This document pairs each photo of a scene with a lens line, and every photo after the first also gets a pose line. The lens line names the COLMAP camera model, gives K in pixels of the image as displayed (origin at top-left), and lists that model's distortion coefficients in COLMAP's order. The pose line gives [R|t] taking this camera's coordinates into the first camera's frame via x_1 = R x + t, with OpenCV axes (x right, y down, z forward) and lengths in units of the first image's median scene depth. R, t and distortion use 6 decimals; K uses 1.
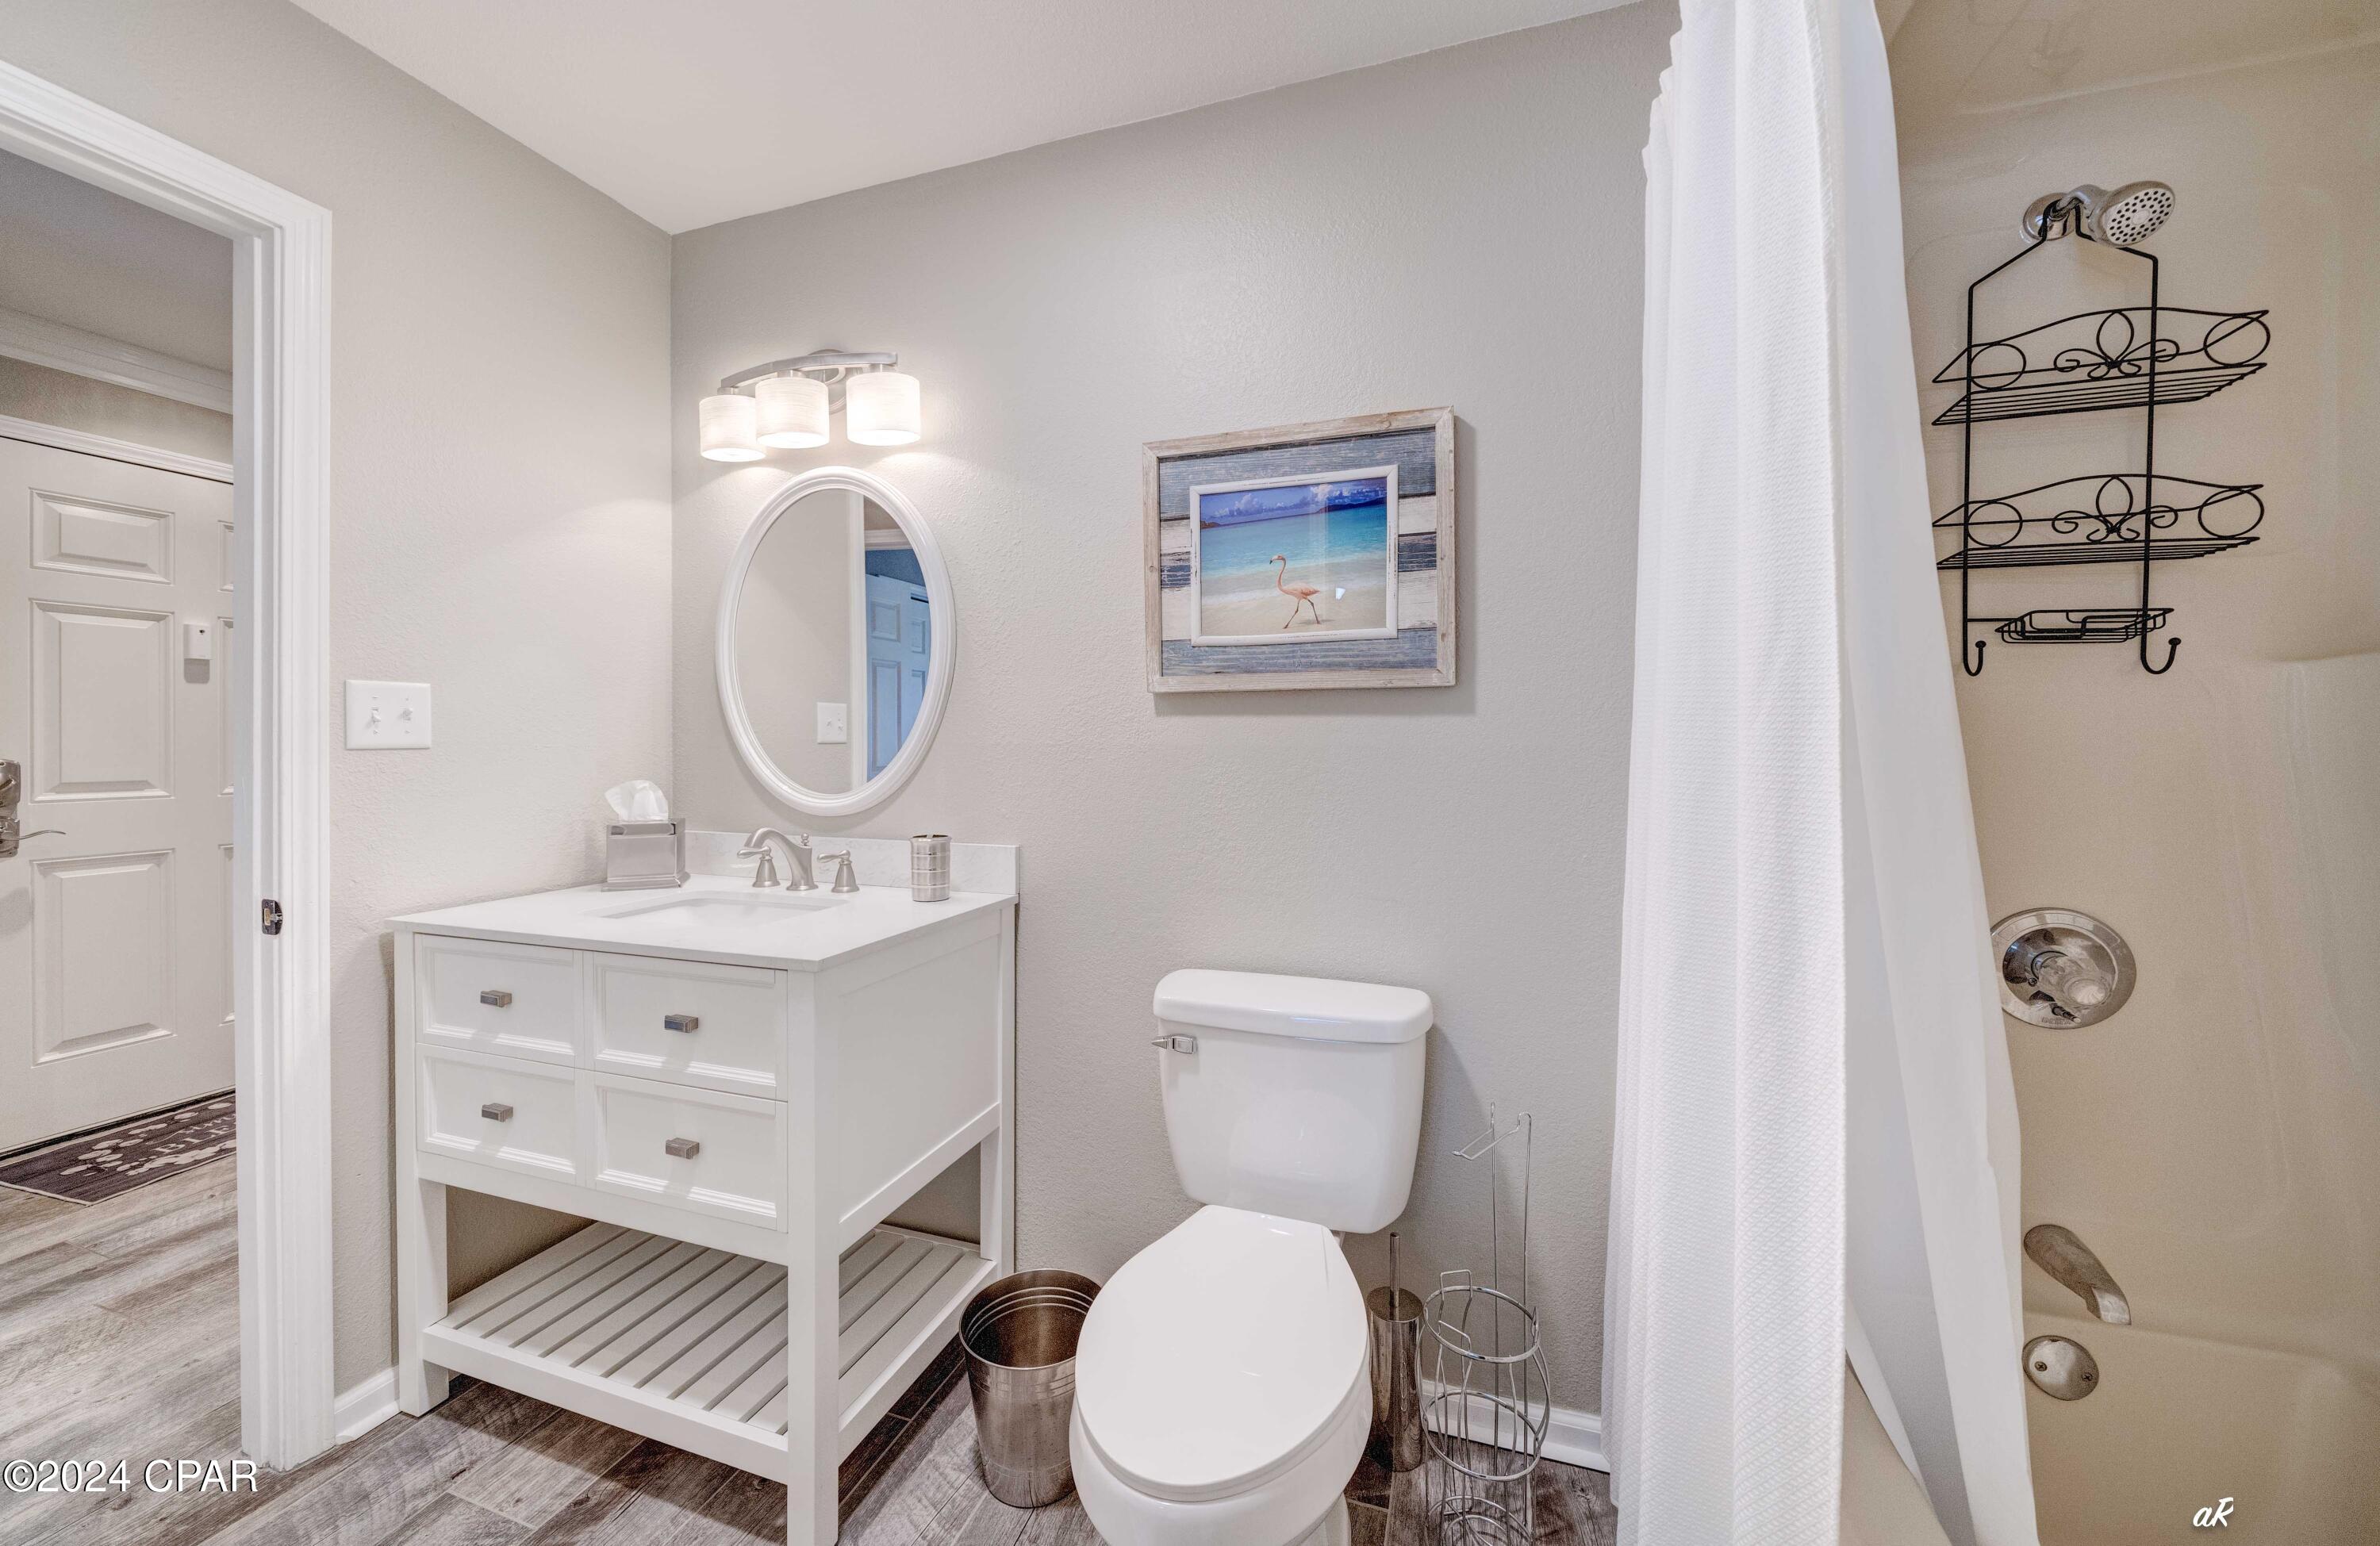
lens RADIAL K [[825.5, 0, 1196.9], [0, 825.5, 751.5], [0, 0, 1]] dist [-0.001774, 0.000162]
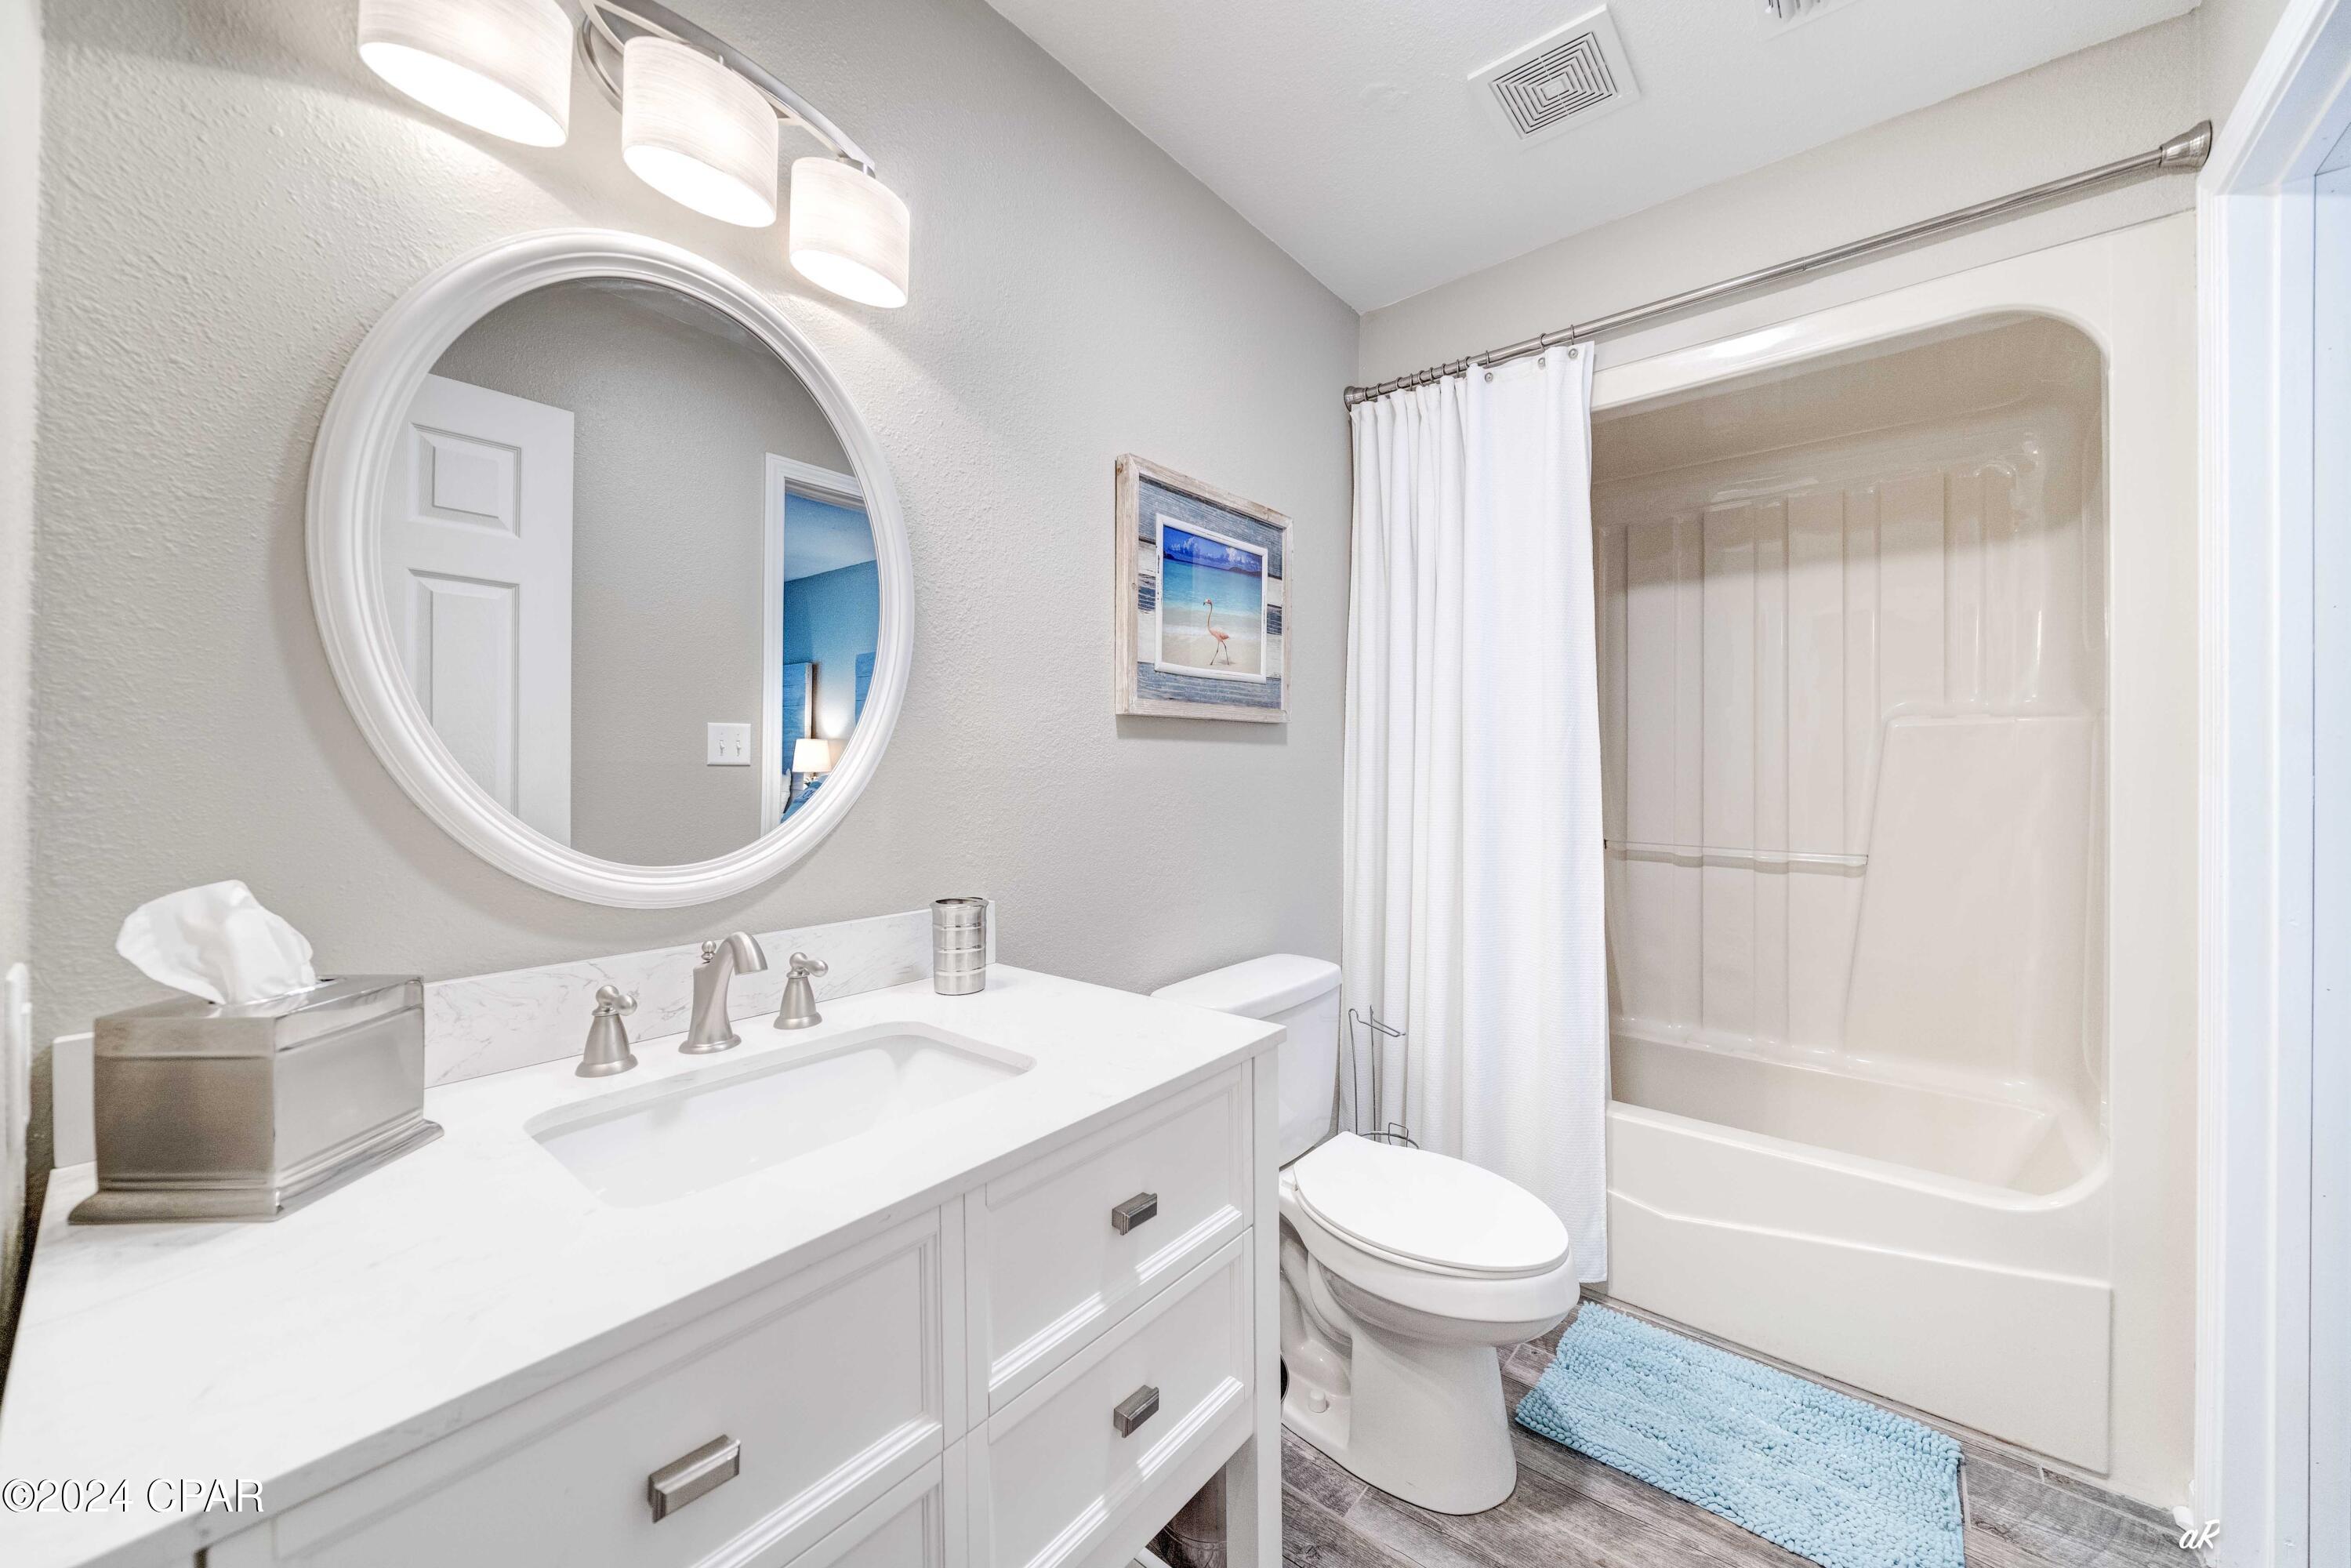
lens RADIAL K [[871.4, 0, 1178.0], [0, 871.4, 766.9], [0, 0, 1]] dist [0.001521, 0.000030]
pose [[0.376149, -0.003788, 0.926551, -1.027319], [0.010802, 0.999942, -0.000297, -0.009080], [-0.926496, 0.010120, 0.376168, 0.596777]]
